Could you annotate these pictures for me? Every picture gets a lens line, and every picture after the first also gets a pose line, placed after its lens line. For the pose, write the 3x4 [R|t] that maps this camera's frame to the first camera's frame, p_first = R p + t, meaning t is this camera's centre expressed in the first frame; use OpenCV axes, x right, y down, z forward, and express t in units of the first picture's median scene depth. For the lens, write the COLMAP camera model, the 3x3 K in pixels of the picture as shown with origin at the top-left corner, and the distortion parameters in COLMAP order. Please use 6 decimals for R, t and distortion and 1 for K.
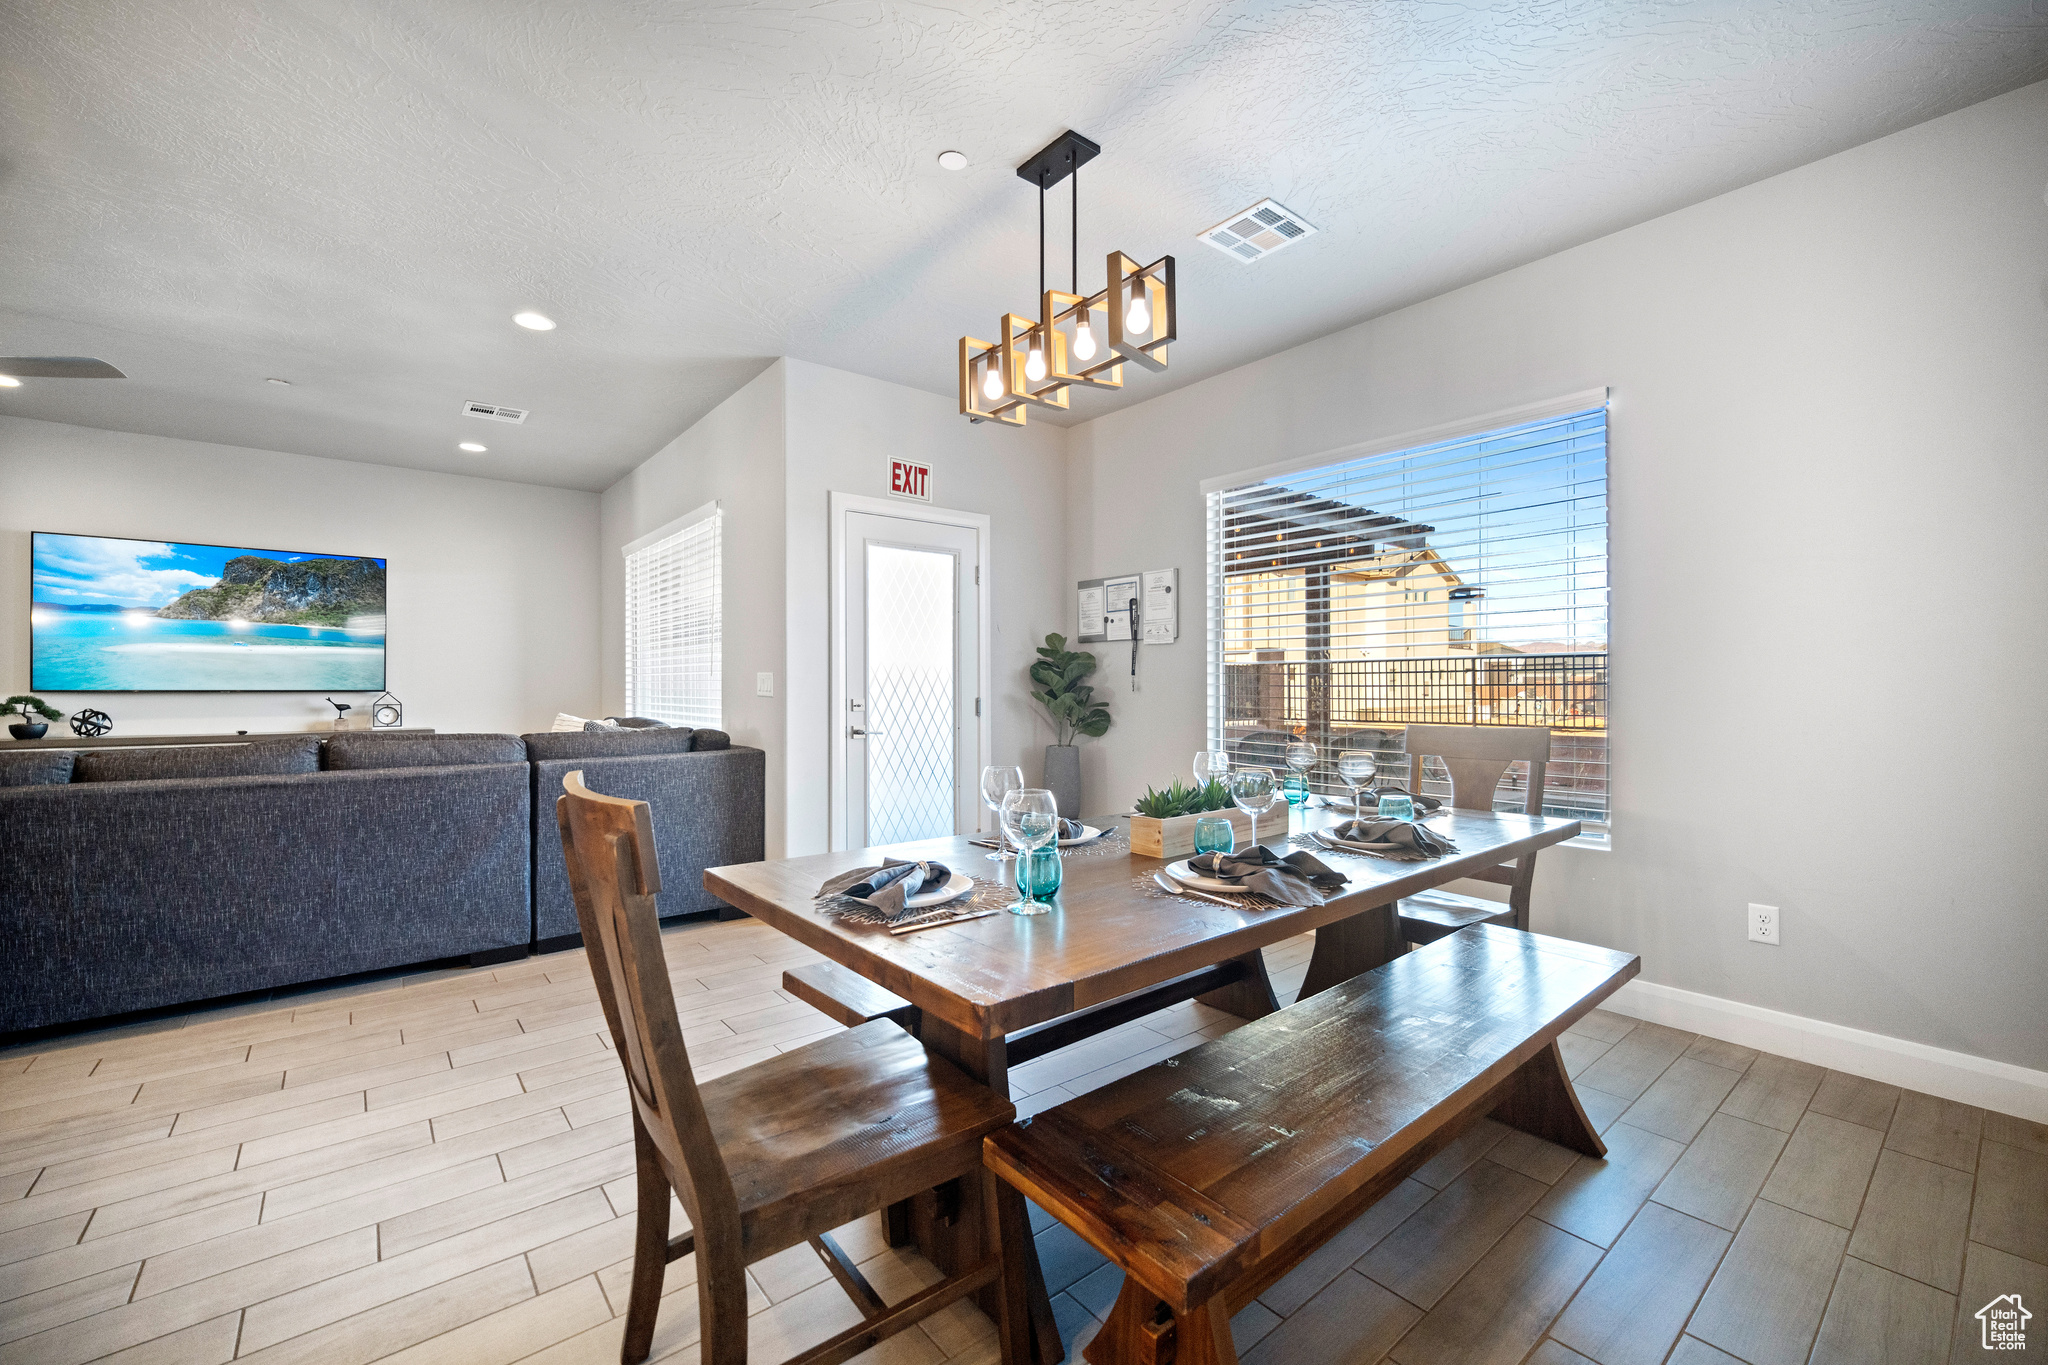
lens RADIAL K [[832.4, 0, 1042.9], [0, 832.4, 678.7], [0, 0, 1]] dist [-0.007939, 0.000237]
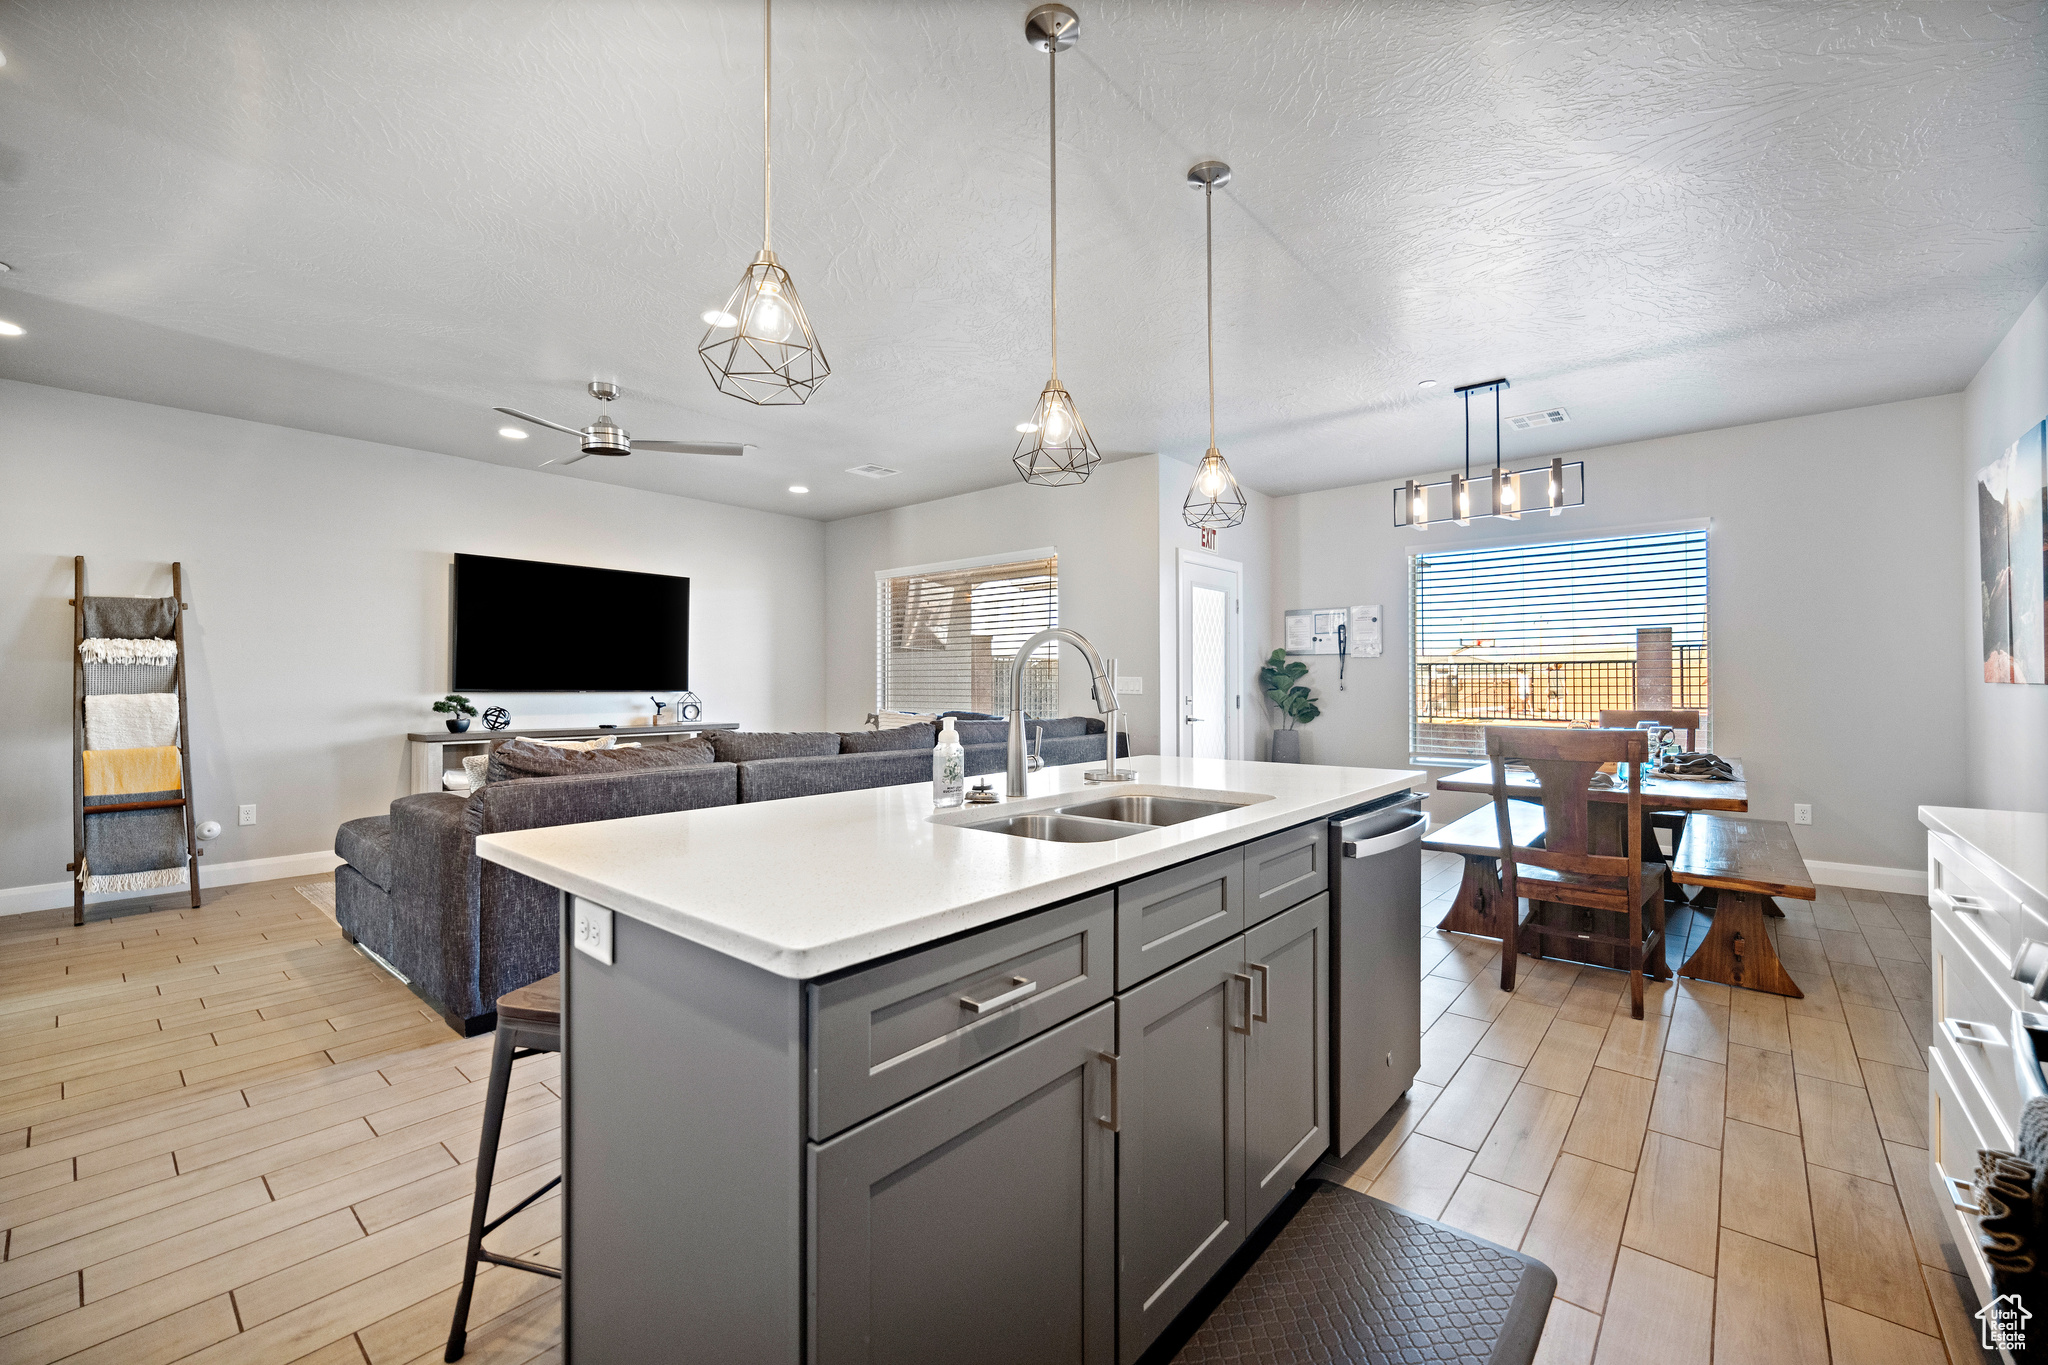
lens RADIAL K [[832.4, 0, 1042.9], [0, 832.4, 678.7], [0, 0, 1]] dist [-0.007939, 0.000237]
pose [[0.984042, 0.001922, 0.177928, -0.621766], [-0.001702, 0.999998, -0.001386, -0.002256], [-0.177931, 0.001061, 0.984042, -0.288592]]
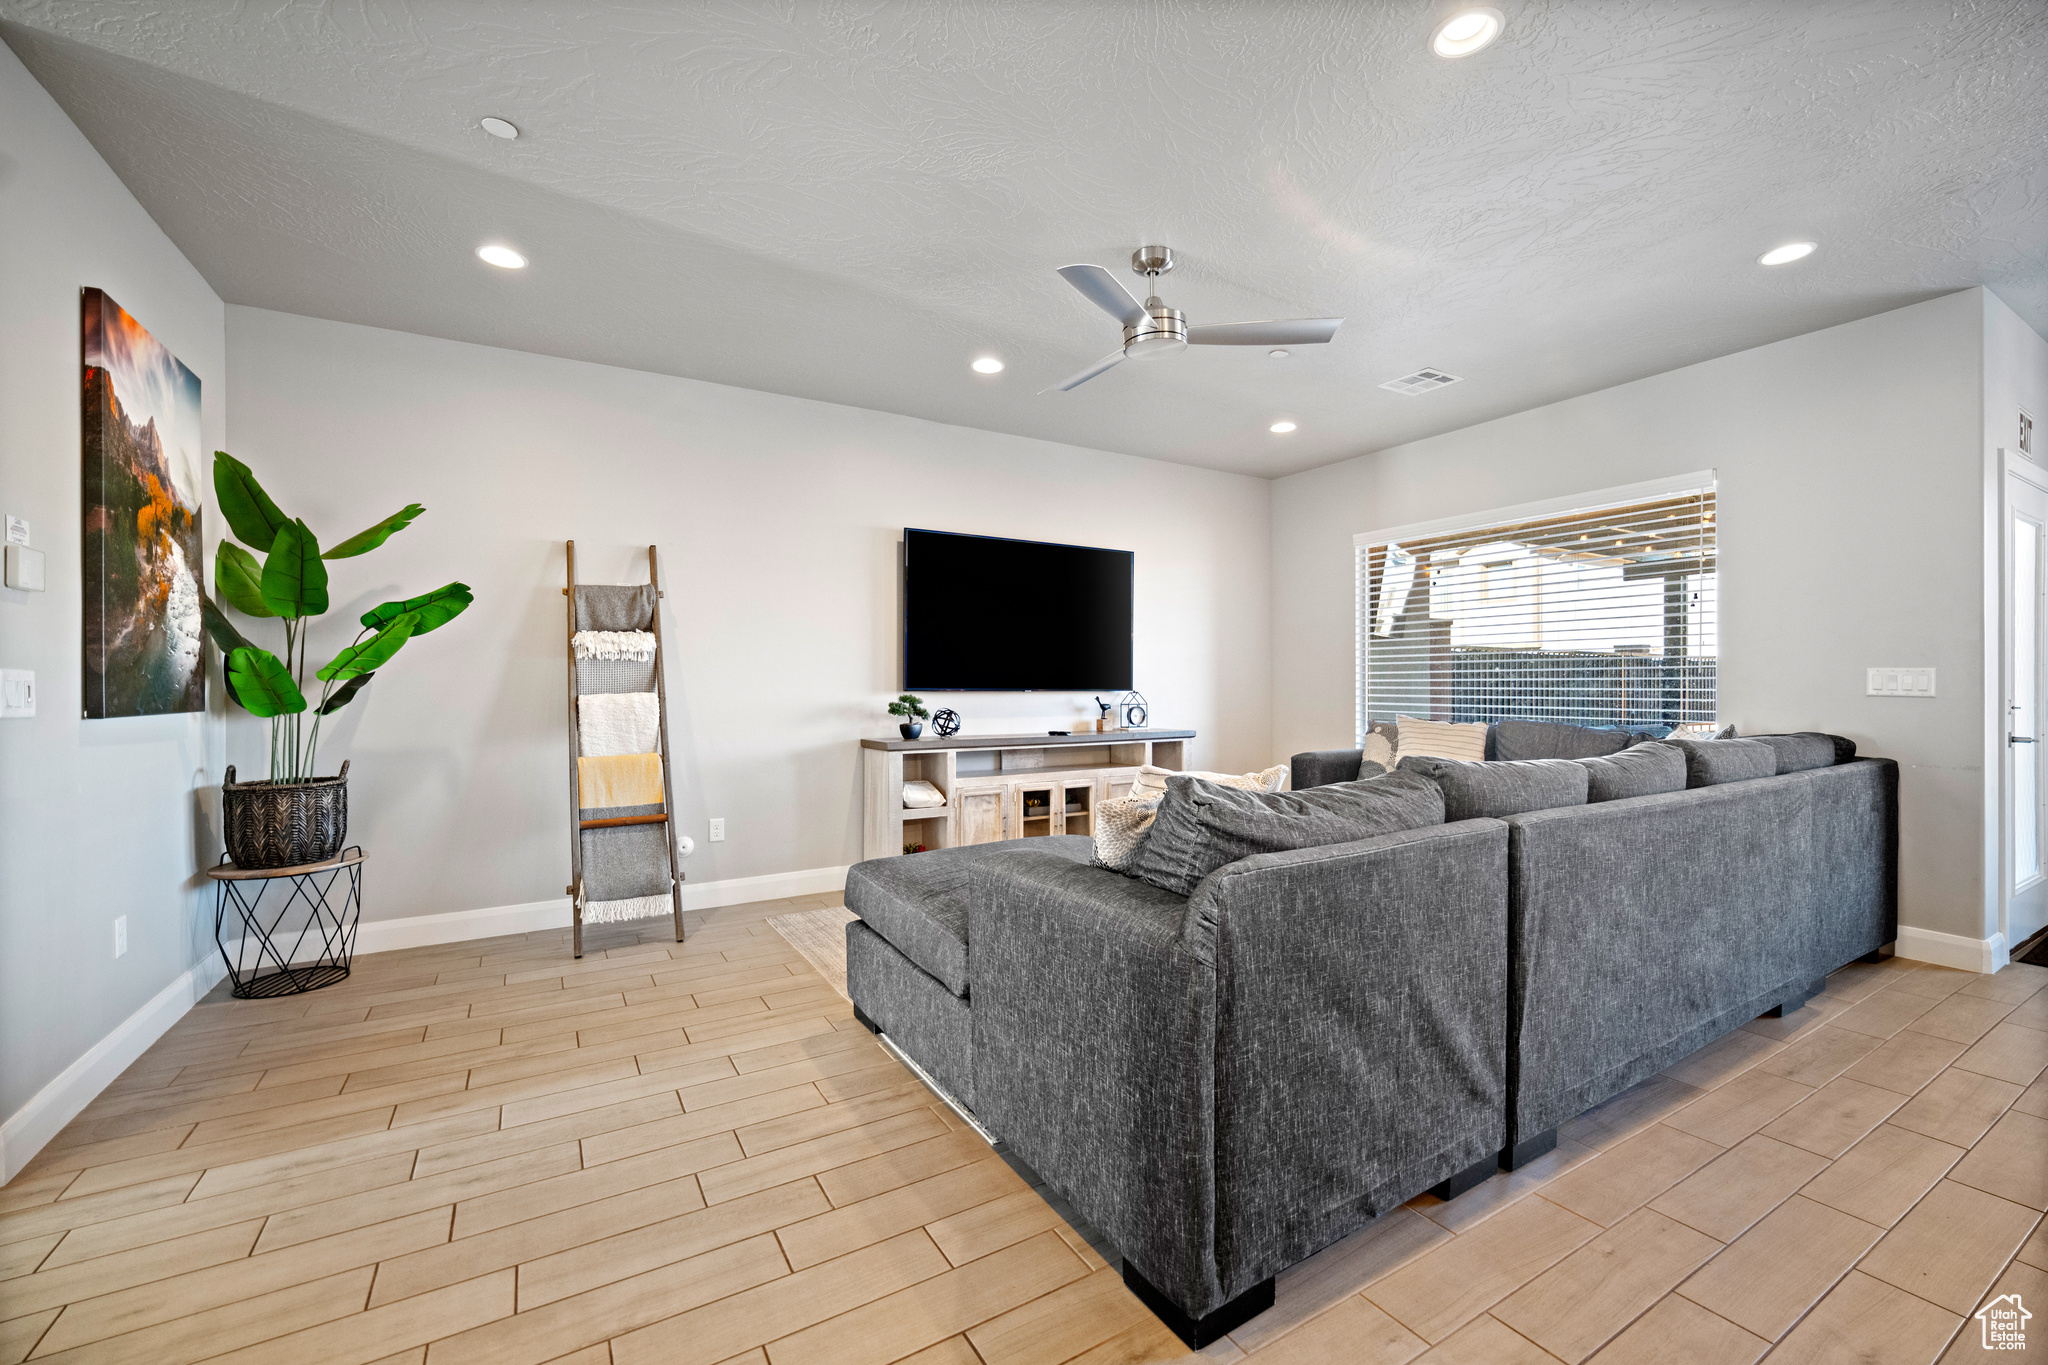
lens RADIAL K [[837.6, 0, 1040.2], [0, 837.6, 688.9], [0, 0, 1]] dist [-0.009590, -0.000149]
pose [[0.989121, -0.000202, -0.147105, -0.920936], [0.002066, 0.999919, 0.012524, 0.001393], [0.147090, -0.012692, 0.989042, 0.039060]]
